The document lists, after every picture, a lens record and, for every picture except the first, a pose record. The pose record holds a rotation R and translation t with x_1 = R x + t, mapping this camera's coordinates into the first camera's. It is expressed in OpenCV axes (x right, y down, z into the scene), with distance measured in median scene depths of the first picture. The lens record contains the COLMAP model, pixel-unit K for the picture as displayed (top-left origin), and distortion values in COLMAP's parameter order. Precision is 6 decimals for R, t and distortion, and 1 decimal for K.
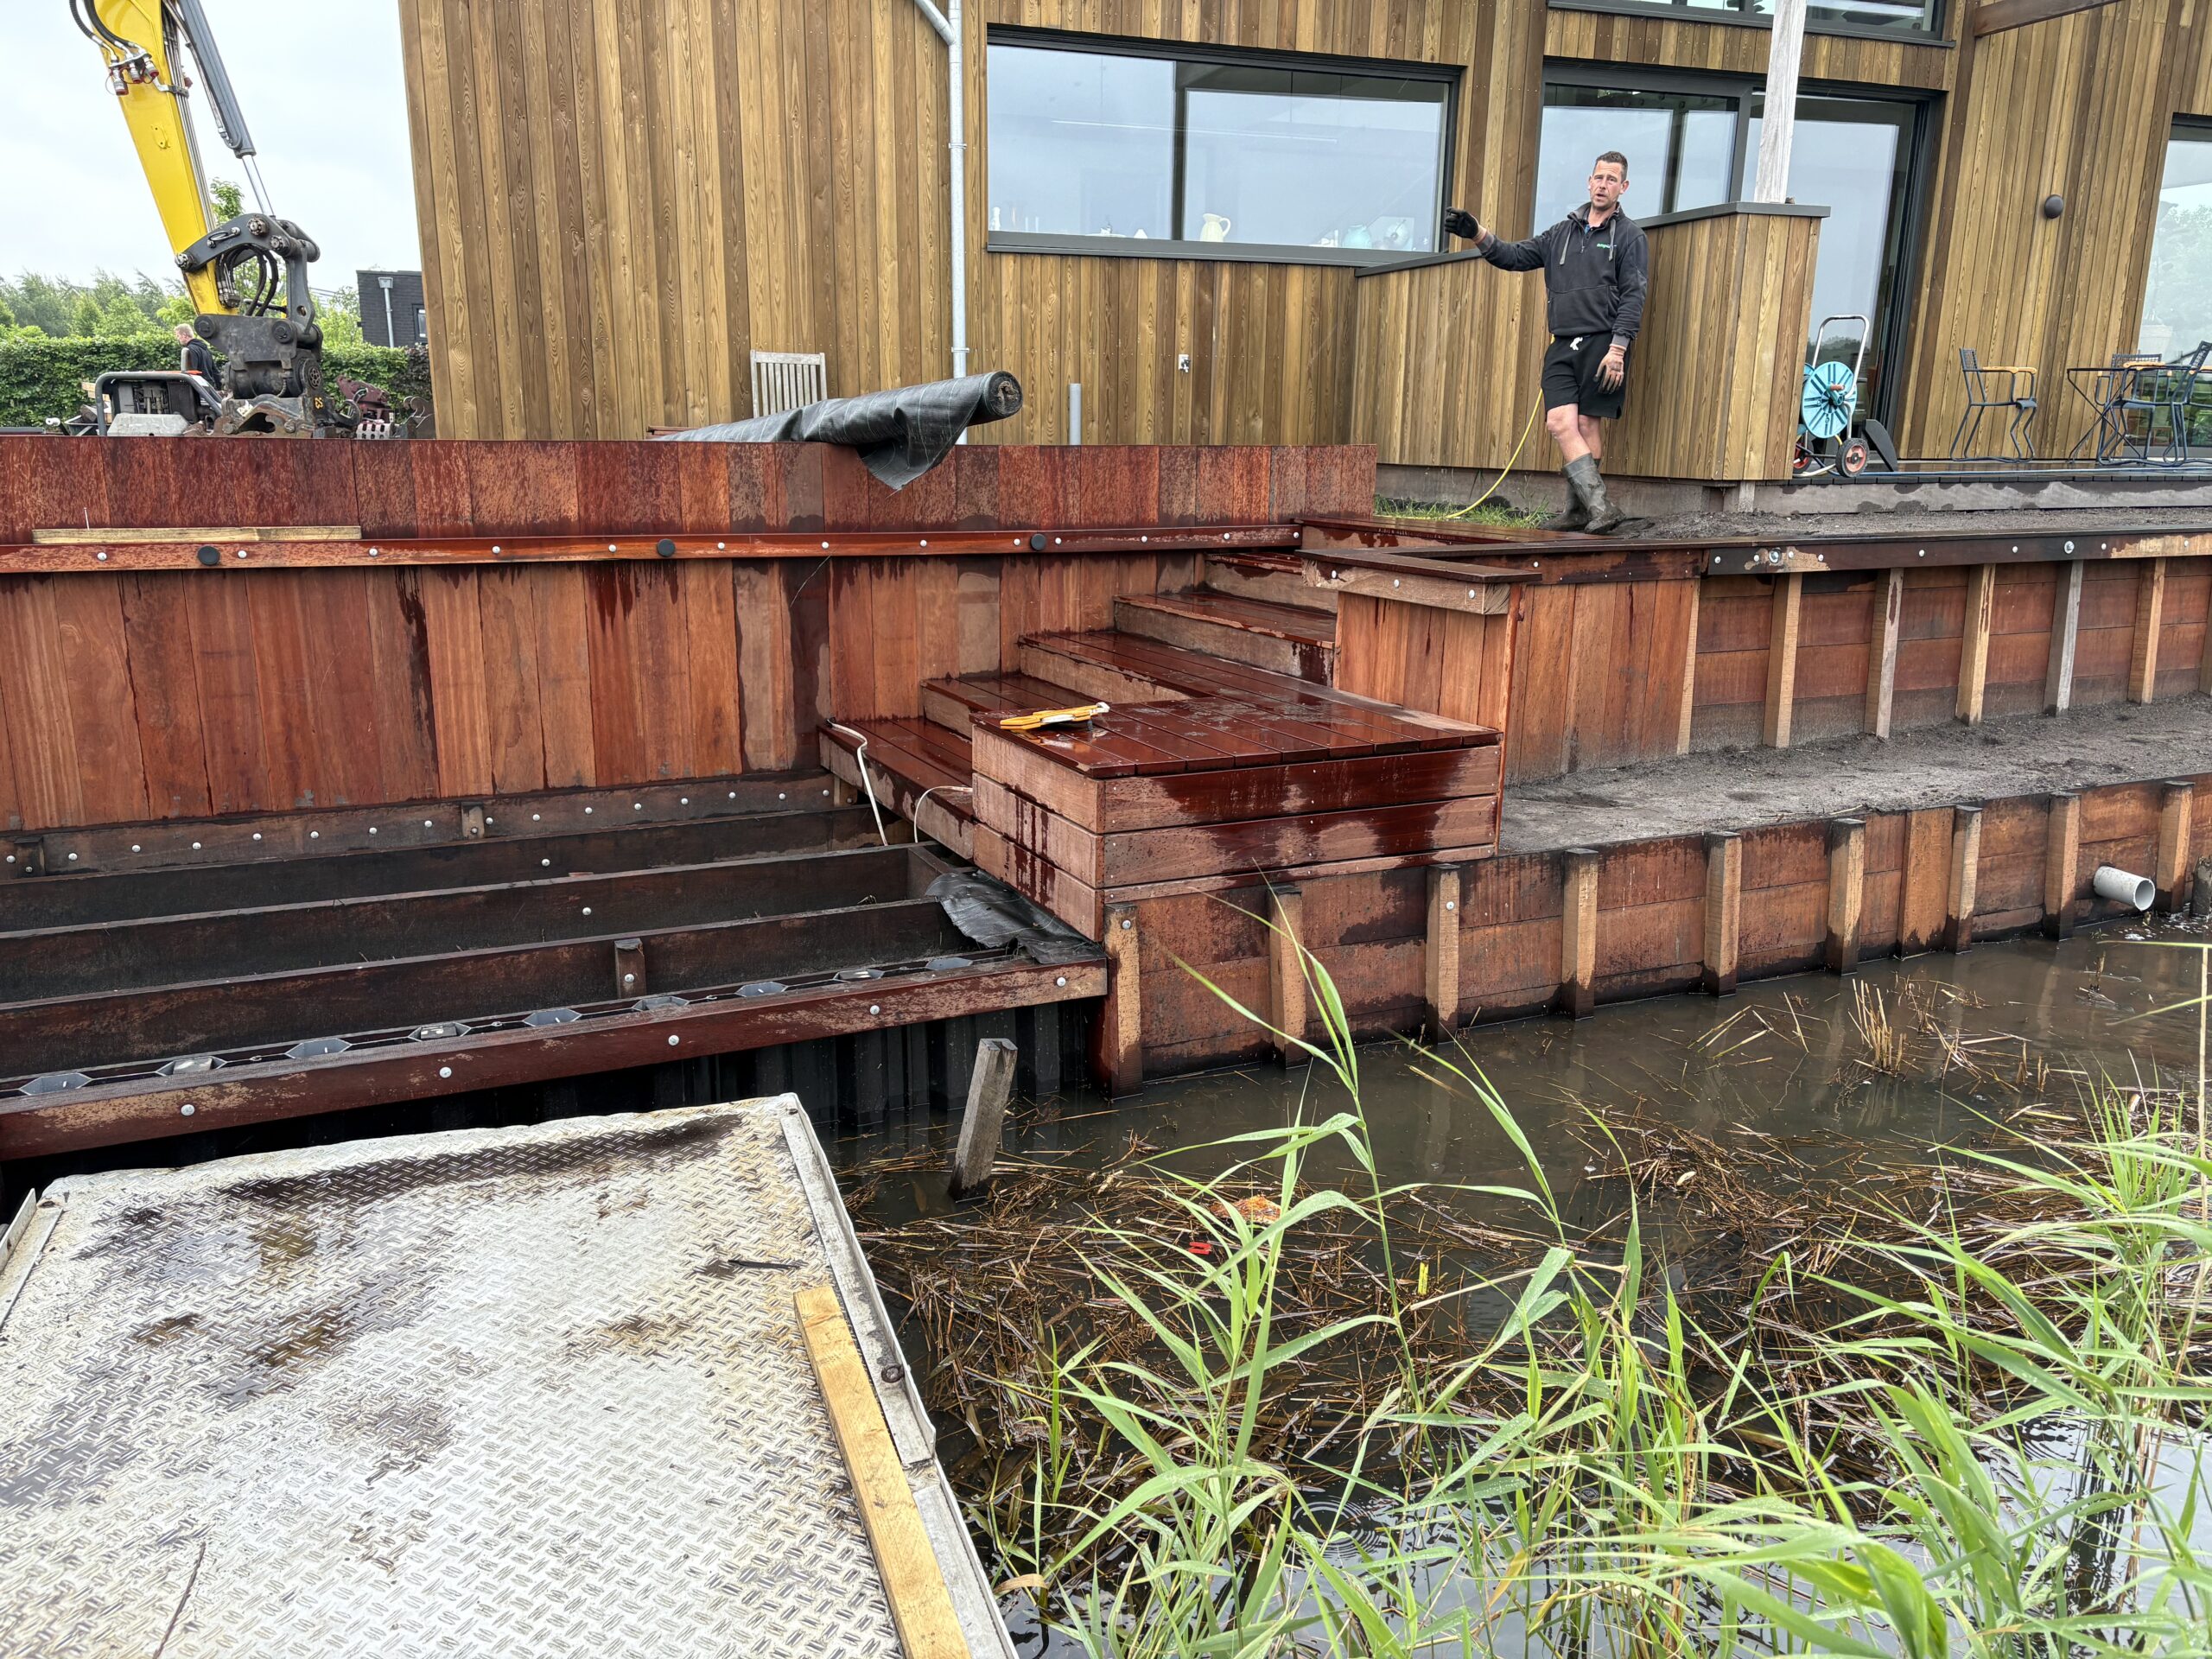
lens RADIAL K [[1685.9, 0, 1106.0], [0, 1685.9, 829.5], [0, 0, 1]] dist [0.063682, -0.081031]
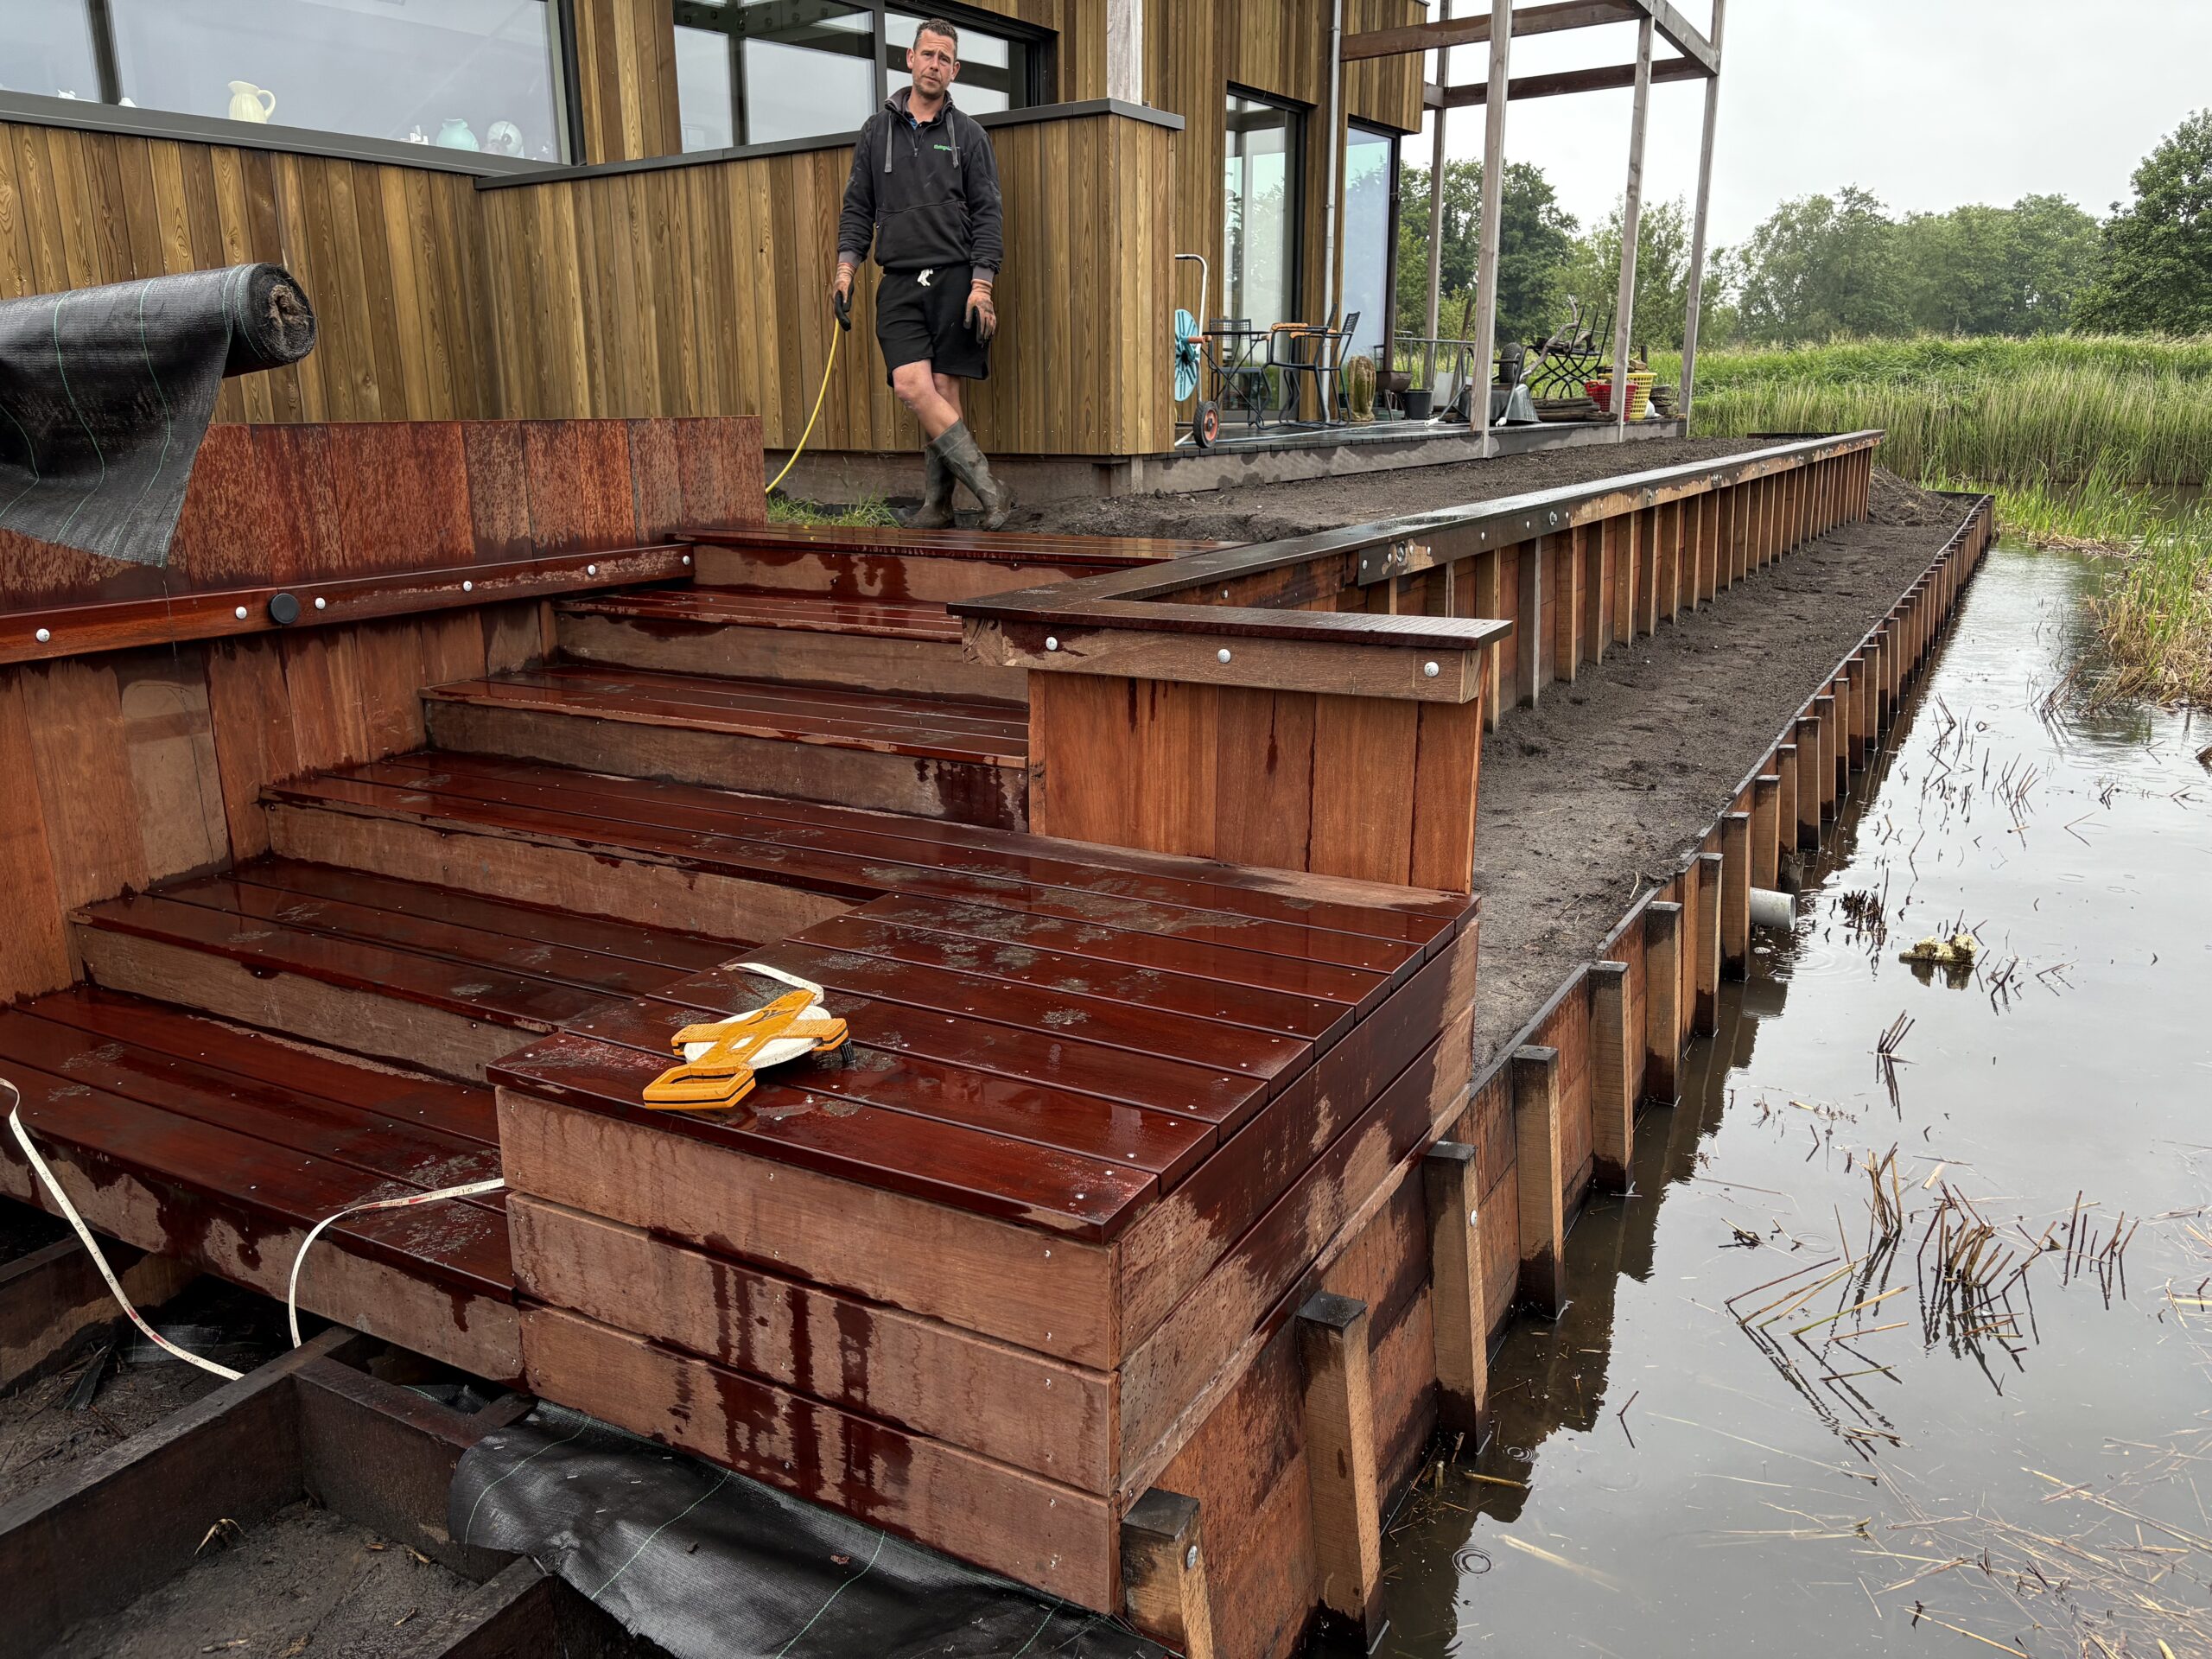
lens RADIAL K [[1648.4, 0, 1106.0], [0, 1648.4, 829.5], [0, 0, 1]] dist [0.059014, -0.061908]
pose [[0.810364, -0.160620, 0.563481, -0.128093], [0.149954, 0.986518, 0.065551, -0.093242], [-0.566413, 0.031376, 0.823524, 0.409867]]
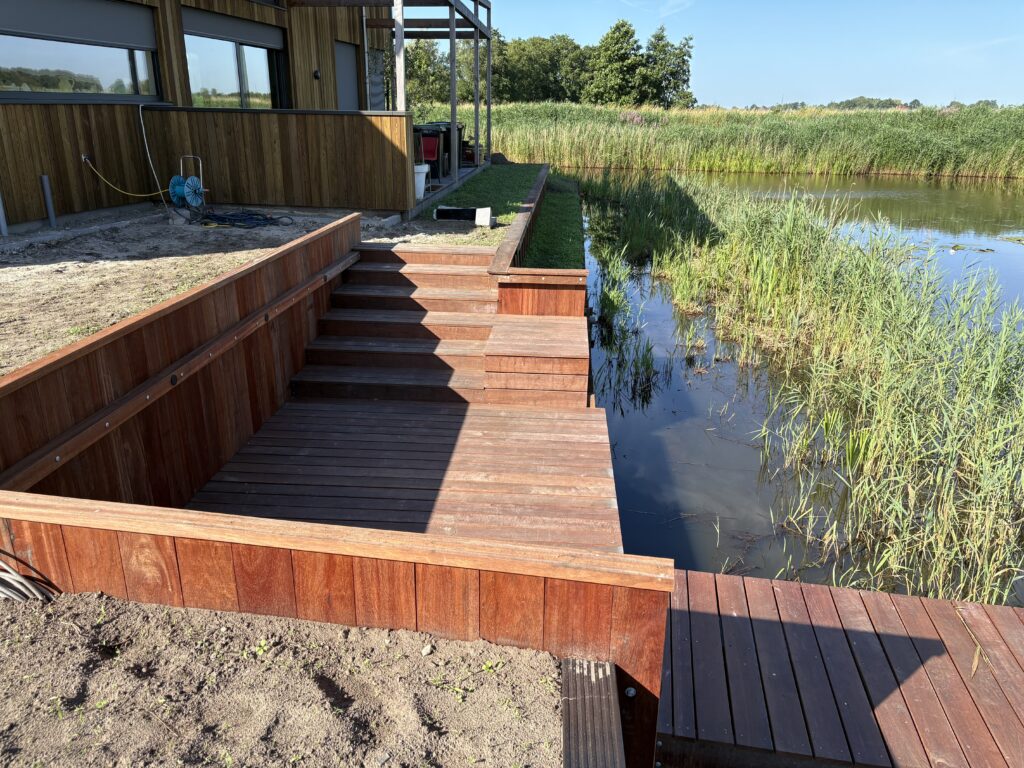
lens RADIAL K [[780.4, 0, 512.0], [0, 780.4, 384.0], [0, 0, 1]] dist [0.063682, -0.081031]
pose [[0.484185, -0.288914, 0.825889, -0.806330], [0.190162, 0.956096, 0.222979, -0.211663], [-0.854051, 0.049089, 0.517868, 0.216247]]
